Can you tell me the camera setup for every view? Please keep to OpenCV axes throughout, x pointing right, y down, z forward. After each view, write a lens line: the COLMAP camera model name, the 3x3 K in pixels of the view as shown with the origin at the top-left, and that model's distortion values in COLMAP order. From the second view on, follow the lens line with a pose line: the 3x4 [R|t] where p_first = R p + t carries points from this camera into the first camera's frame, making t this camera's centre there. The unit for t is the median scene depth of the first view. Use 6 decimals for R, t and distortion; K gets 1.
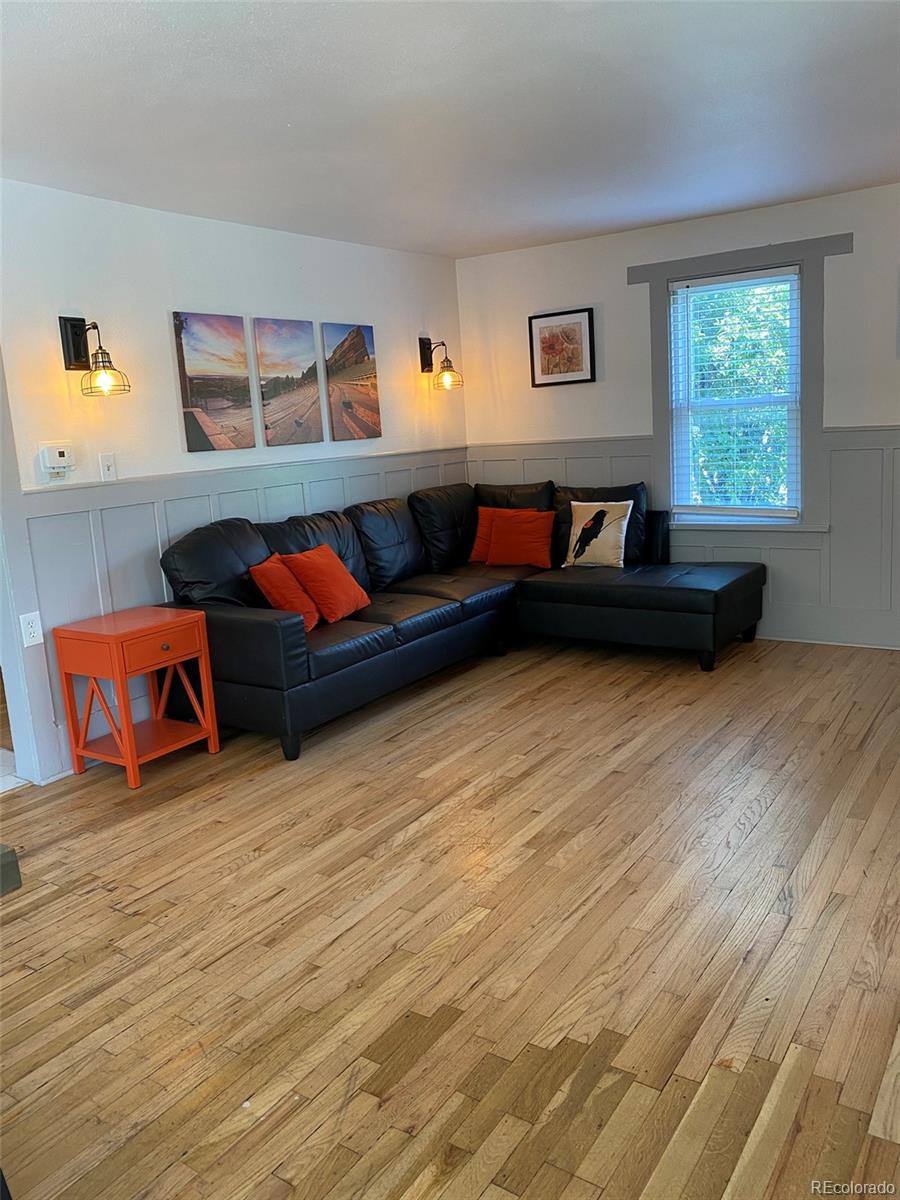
lens RADIAL K [[919.6, 0, 450.0], [0, 919.6, 600.0], [0, 0, 1]] dist [0.036988, 0.004048]
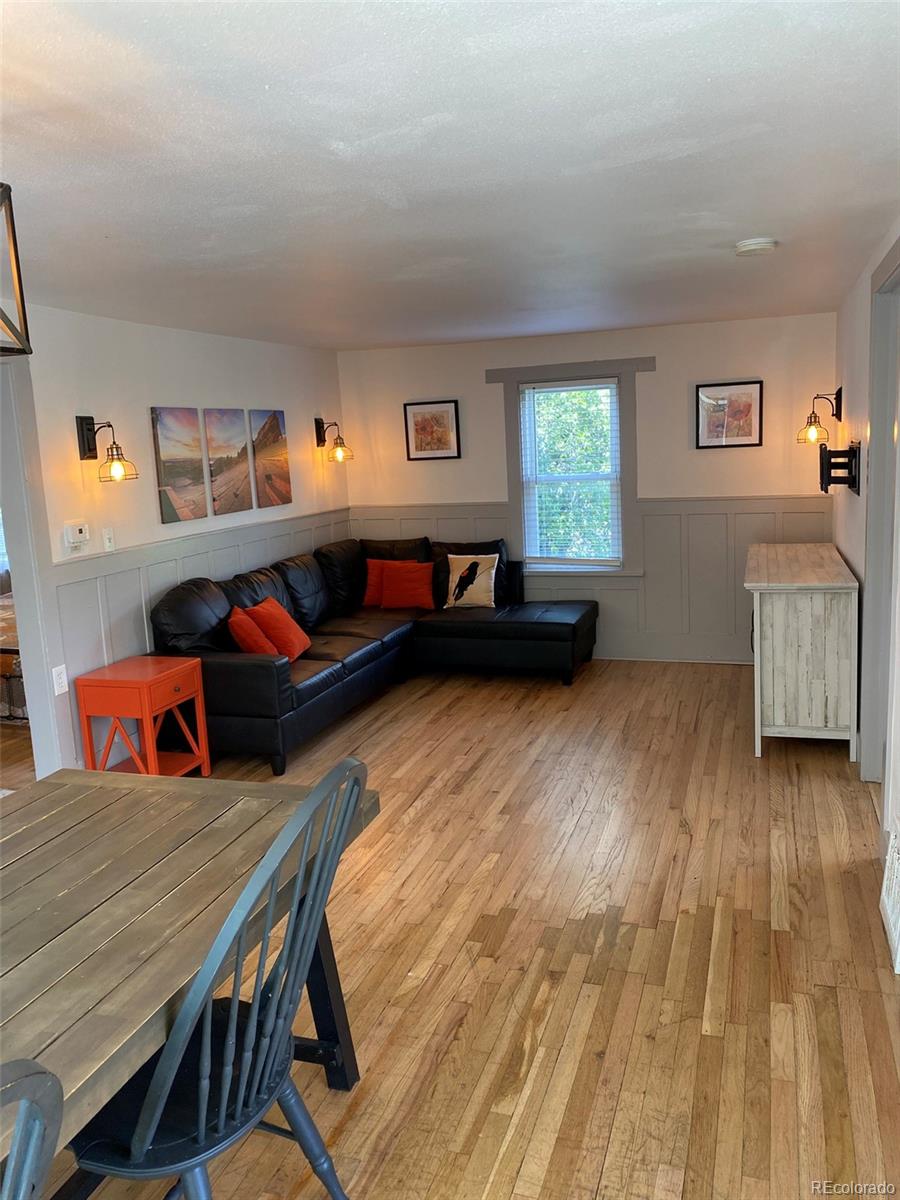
lens RADIAL K [[919.3, 0, 463.8], [0, 919.3, 591.2], [0, 0, 1]] dist [0.097896, -0.002414]
pose [[0.961846, -0.027385, 0.272218, -0.230339], [0.038995, 0.998542, -0.037332, -0.014086], [-0.270799, 0.046523, 0.961511, -0.234663]]
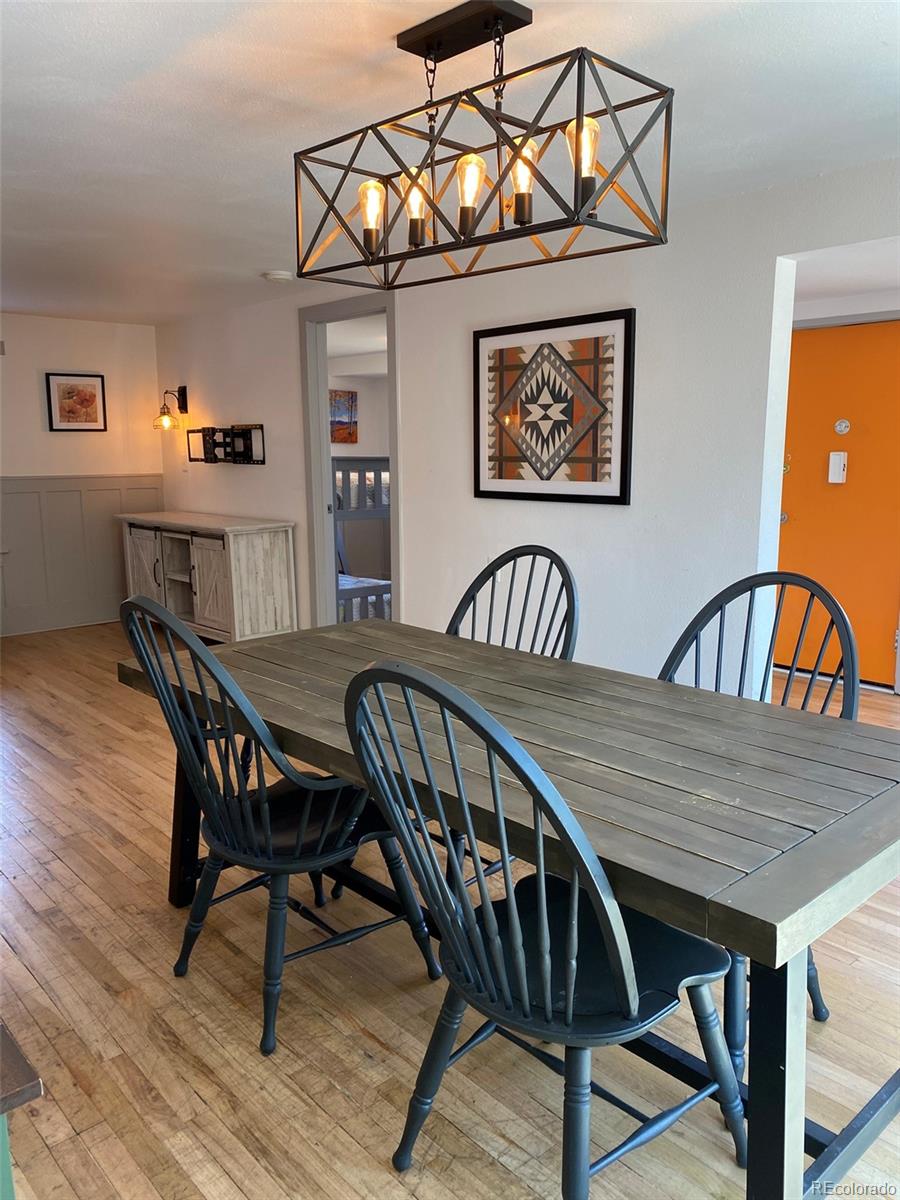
lens RADIAL K [[919.6, 0, 450.0], [0, 919.6, 600.0], [0, 0, 1]] dist [0.036988, 0.004048]
pose [[0.247121, -0.106625, 0.963100, -0.859329], [0.174197, 0.982623, 0.064090, 0.024473], [-0.953198, 0.151932, 0.261401, 0.029851]]
